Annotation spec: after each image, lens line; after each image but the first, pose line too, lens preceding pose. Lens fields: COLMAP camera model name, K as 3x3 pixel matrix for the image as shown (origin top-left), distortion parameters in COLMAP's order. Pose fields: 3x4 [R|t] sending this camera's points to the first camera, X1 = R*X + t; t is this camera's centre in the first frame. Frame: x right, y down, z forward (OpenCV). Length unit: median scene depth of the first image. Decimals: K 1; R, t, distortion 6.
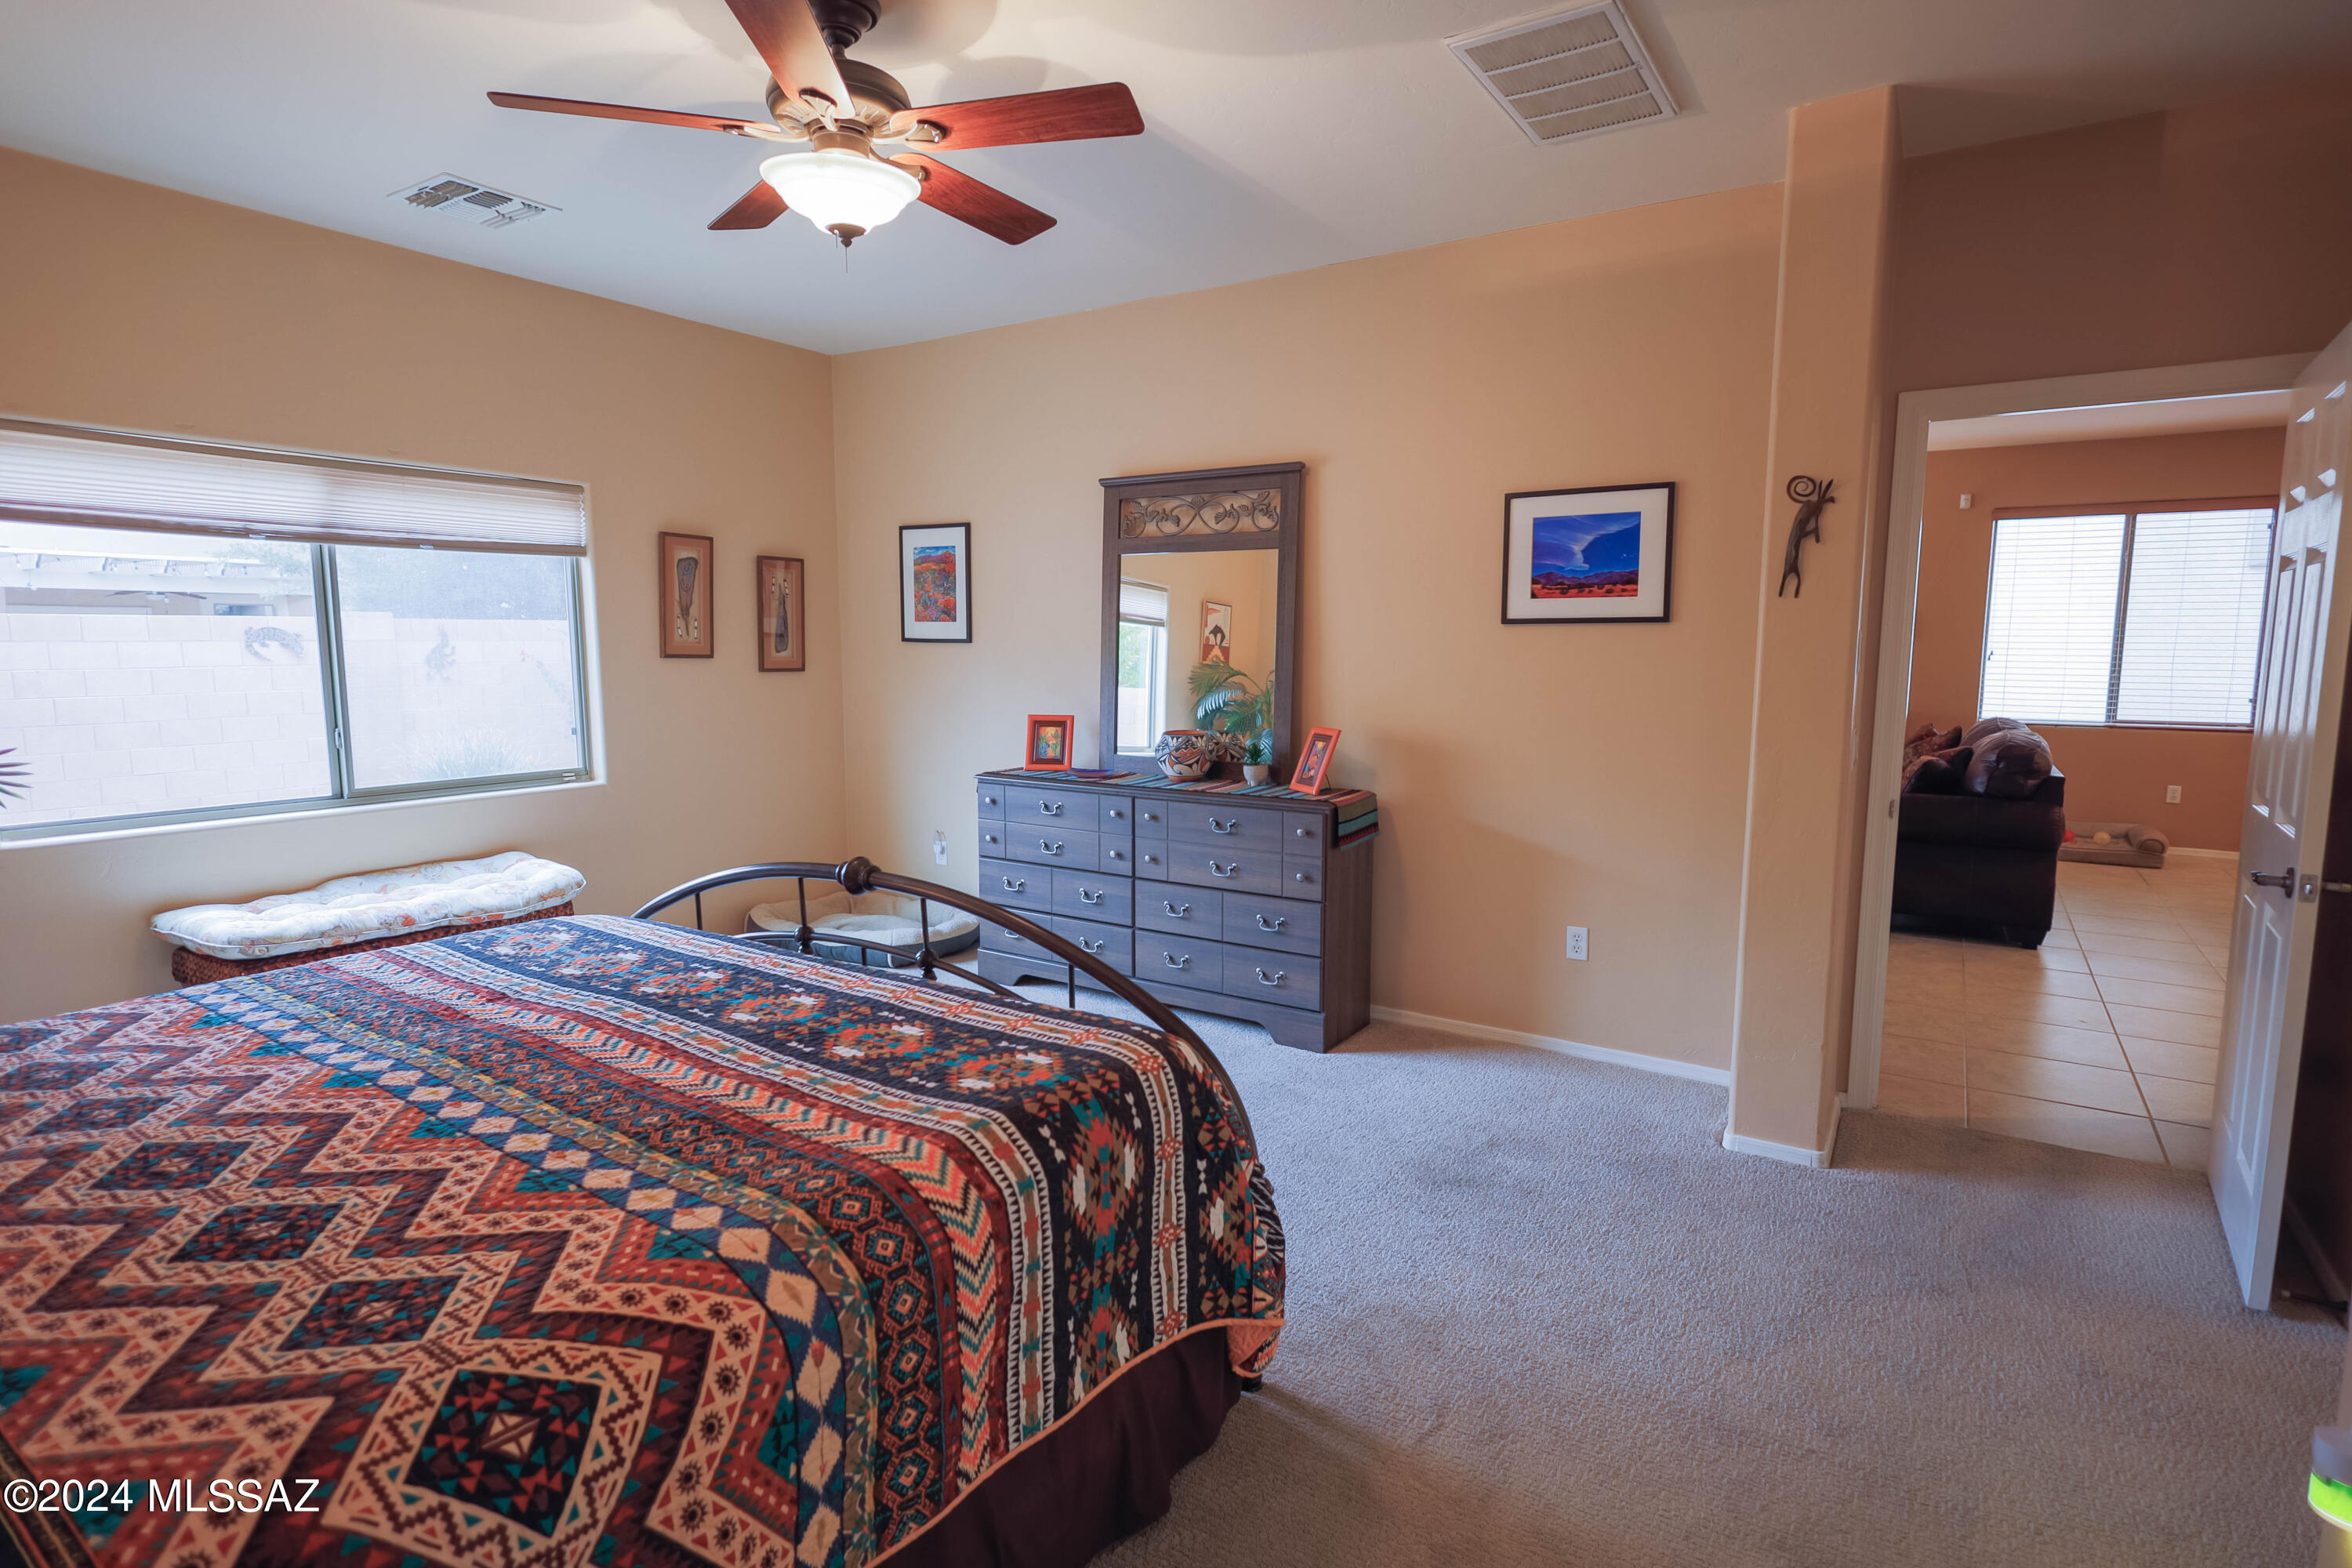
lens RADIAL K [[1156.7, 0, 1179.7], [0, 1156.7, 783.1], [0, 0, 1]] dist [-0.002049, 0.004245]
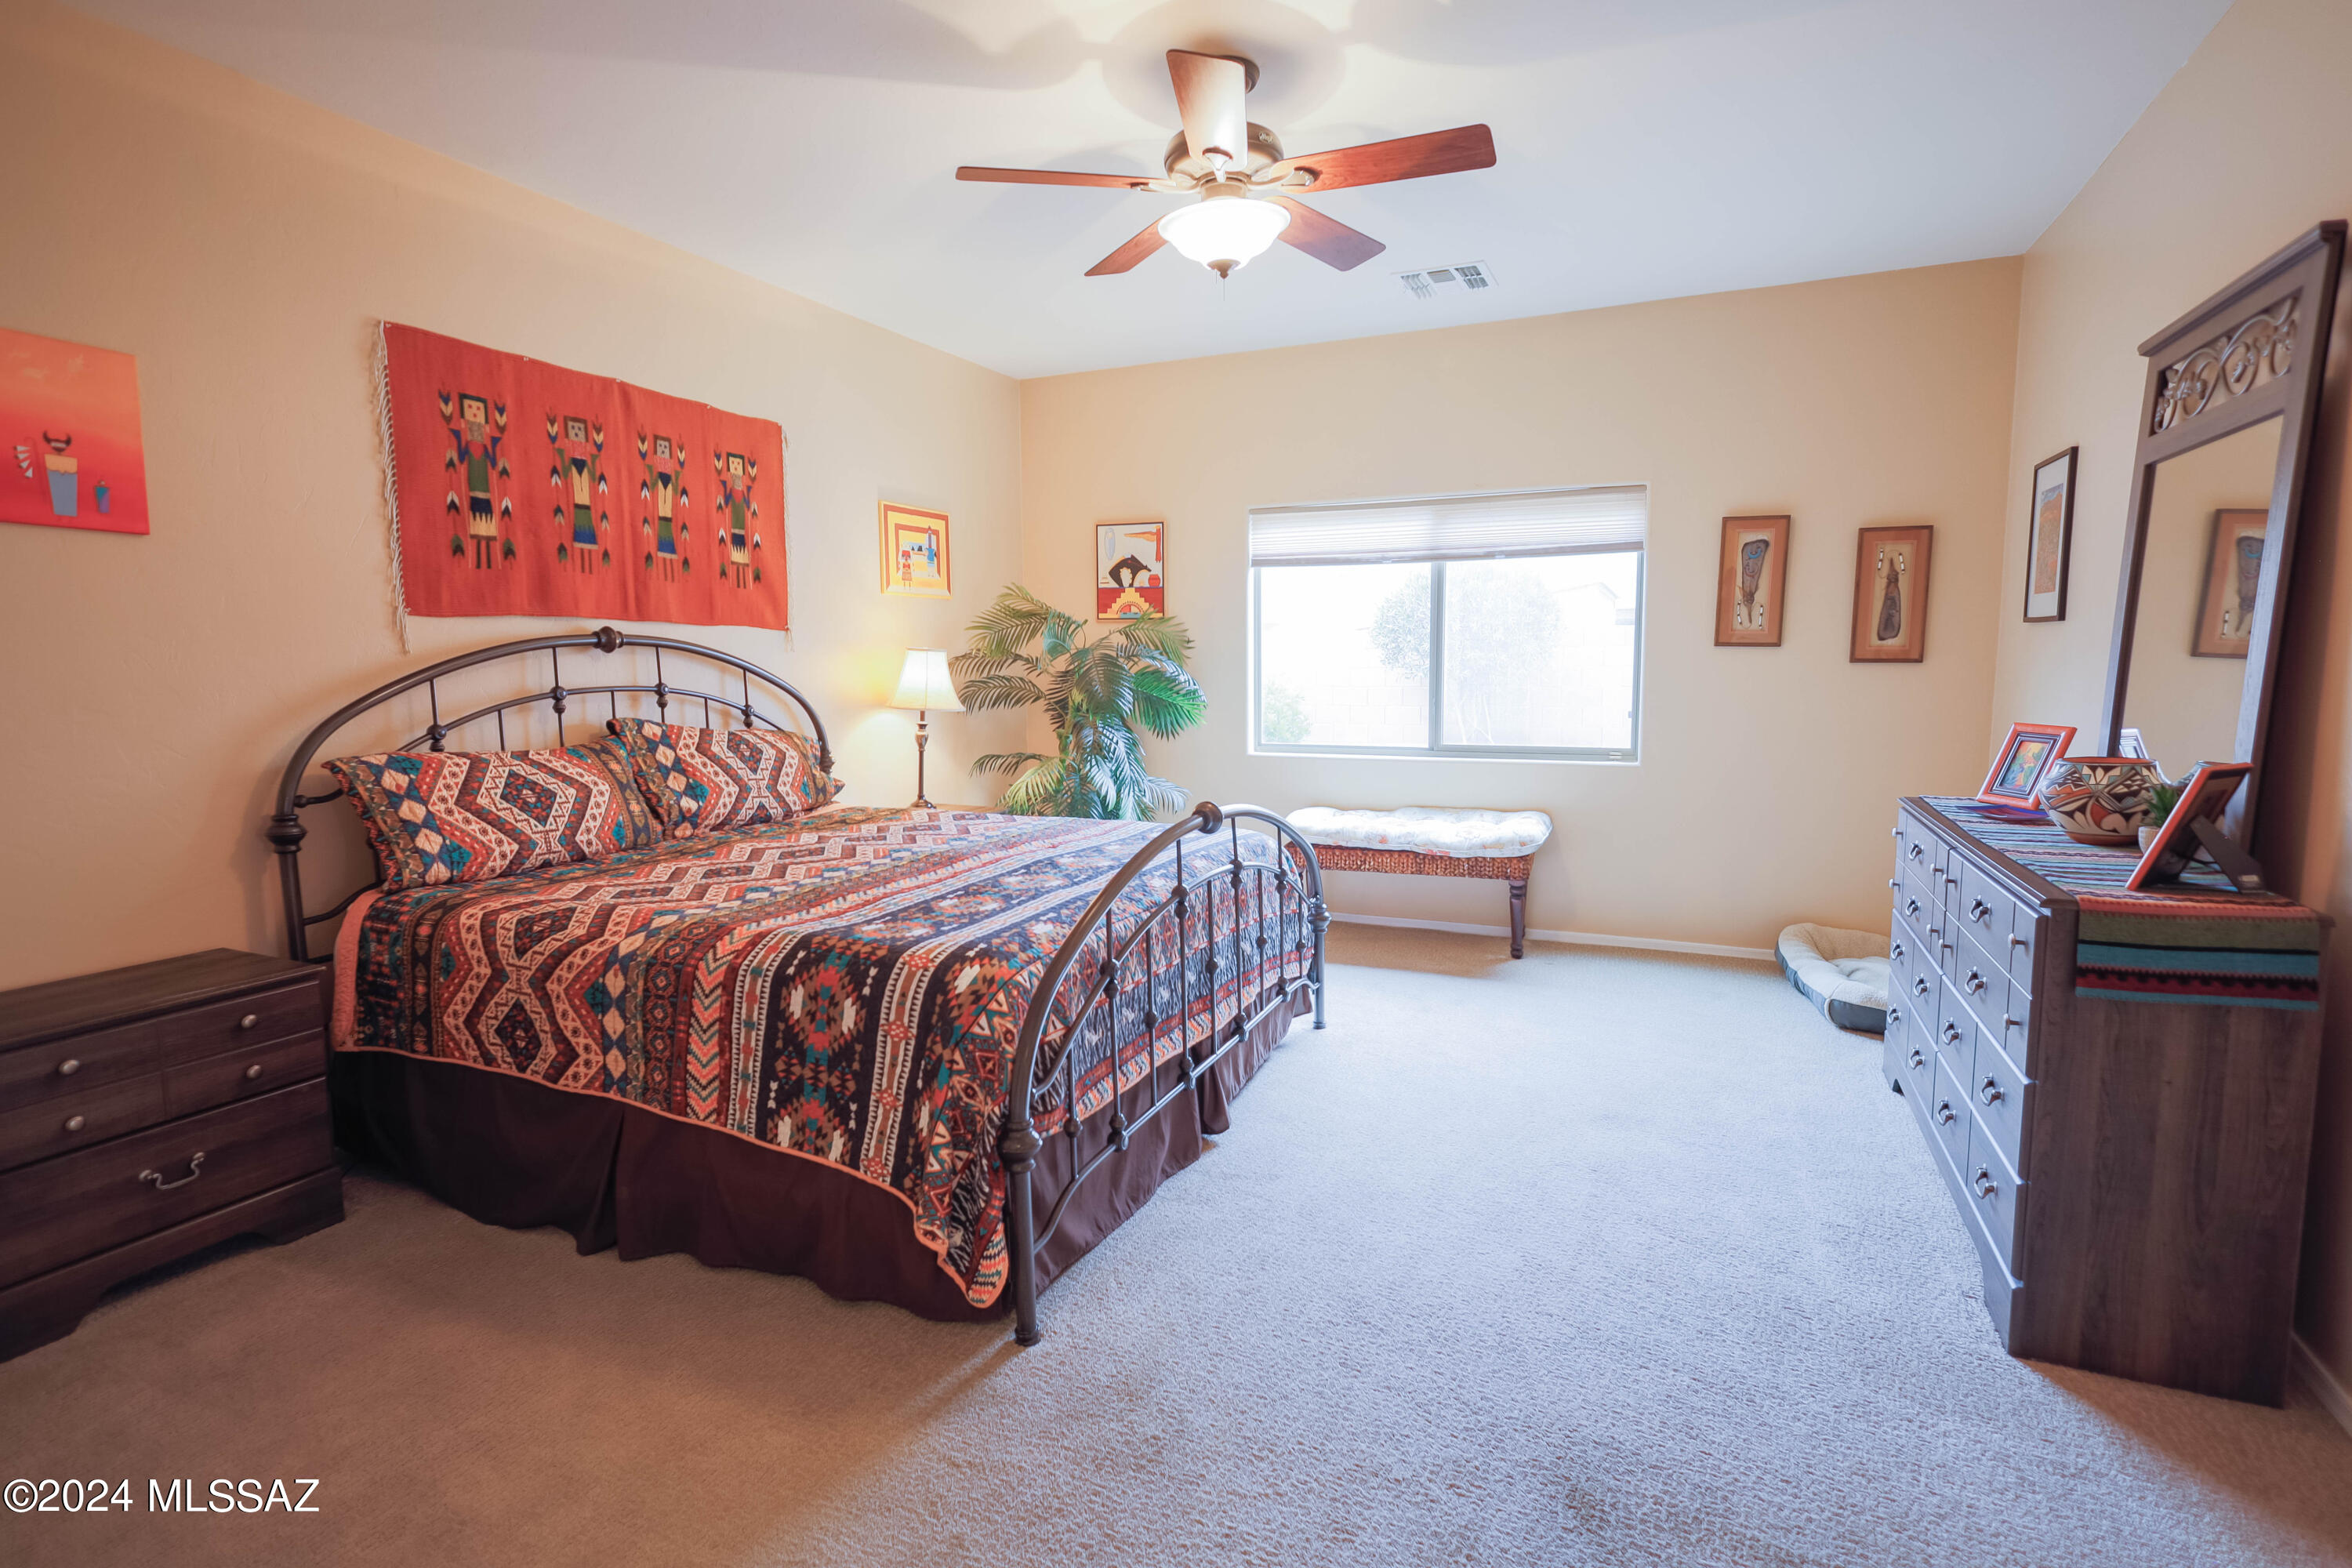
lens RADIAL K [[1156.7, 0, 1192.3], [0, 1156.7, 780.5], [0, 0, 1]] dist [-0.002049, 0.004245]
pose [[0.171797, 0.105000, -0.979521, 0.560964], [-0.113161, 0.989825, 0.086258, -0.037608], [0.978611, 0.096025, 0.181931, 0.496461]]
